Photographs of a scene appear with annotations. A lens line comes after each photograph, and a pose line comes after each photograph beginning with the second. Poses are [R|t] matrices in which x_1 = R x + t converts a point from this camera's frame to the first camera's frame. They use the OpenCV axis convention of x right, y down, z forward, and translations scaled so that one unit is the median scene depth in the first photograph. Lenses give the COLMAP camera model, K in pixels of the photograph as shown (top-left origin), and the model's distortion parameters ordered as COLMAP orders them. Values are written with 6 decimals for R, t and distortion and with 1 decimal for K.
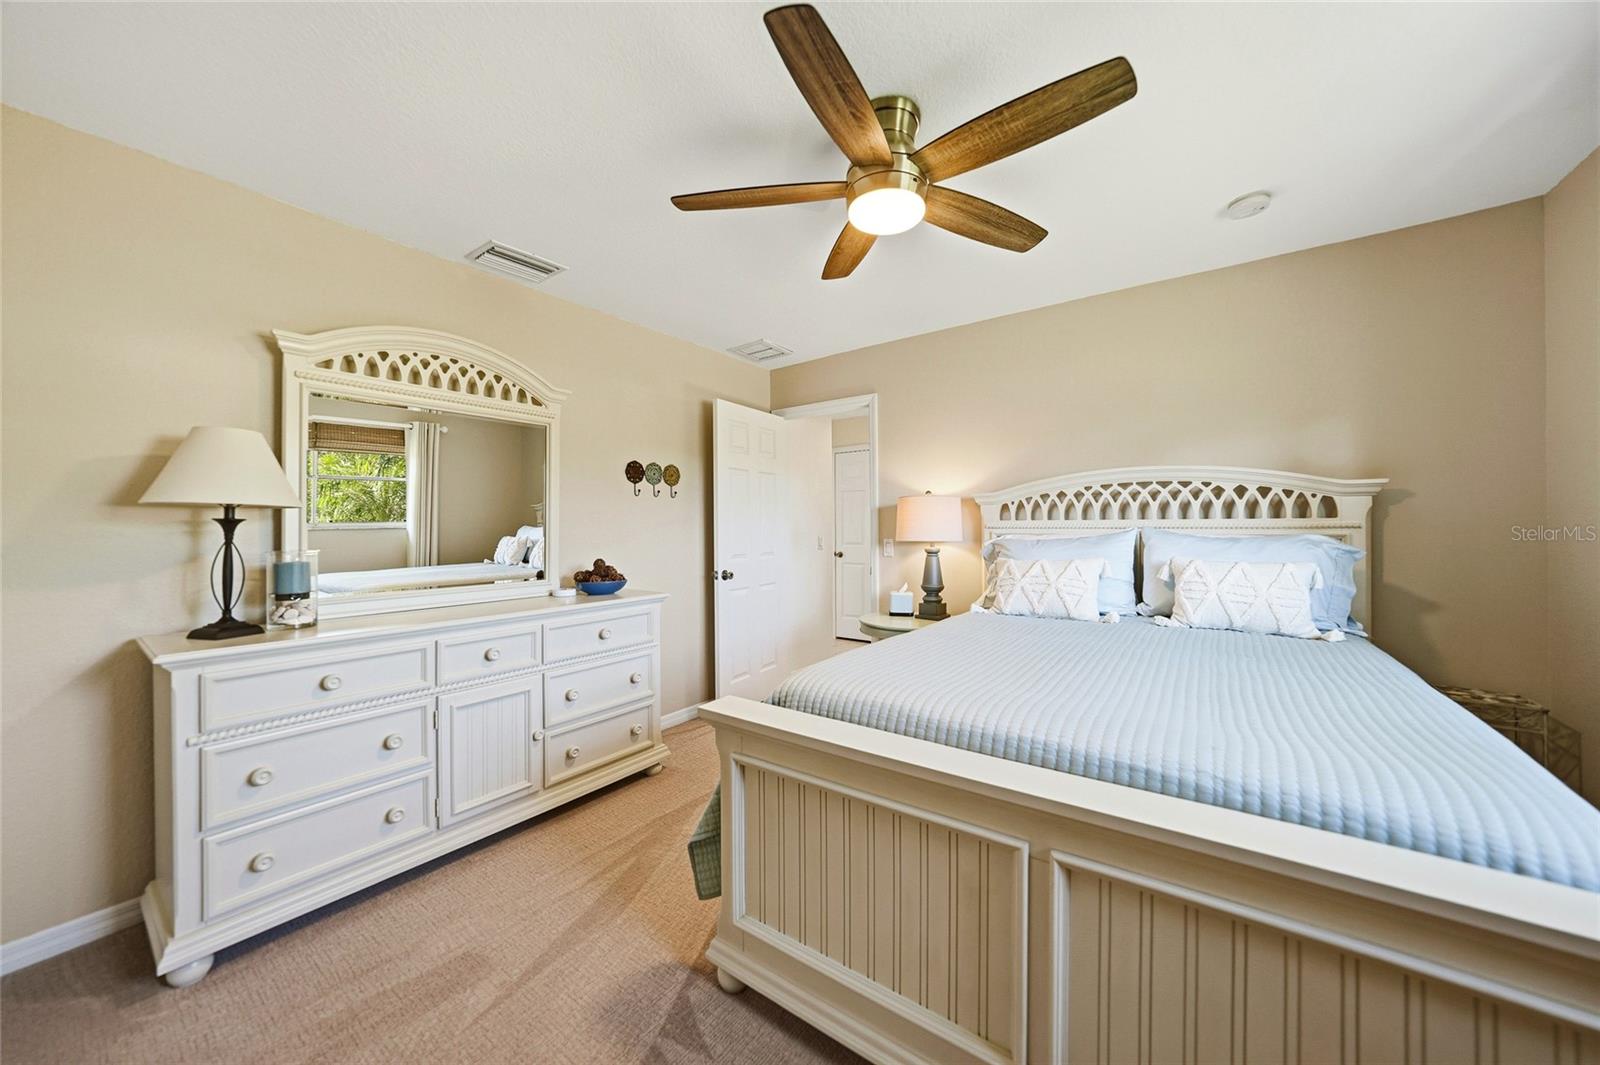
lens RADIAL K [[564.7, 0, 803.8], [0, 564.7, 532.6], [0, 0, 1]] dist [-0.020686, 0.004093]
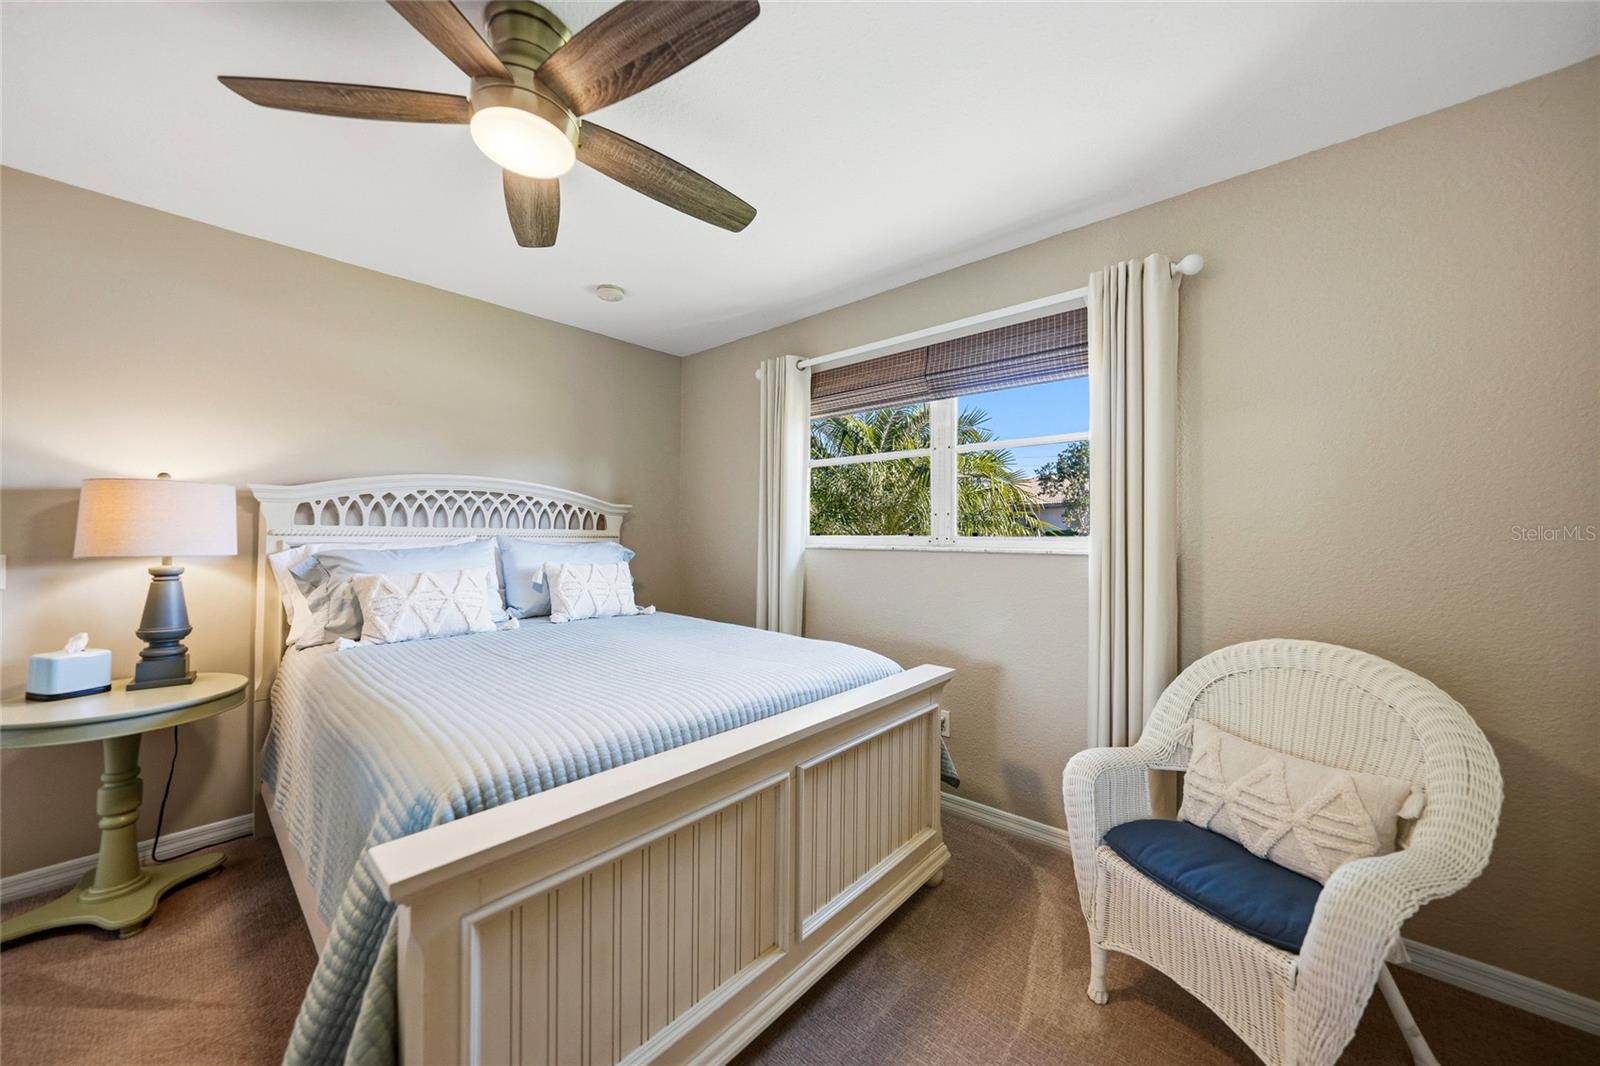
lens RADIAL K [[564.7, 0, 807.8], [0, 564.7, 530.9], [0, 0, 1]] dist [-0.020686, 0.004093]
pose [[0.093472, 0.015122, 0.995507, -0.390870], [0.000533, 0.999884, -0.015239, -0.002332], [-0.995622, 0.001955, 0.093453, 0.337801]]
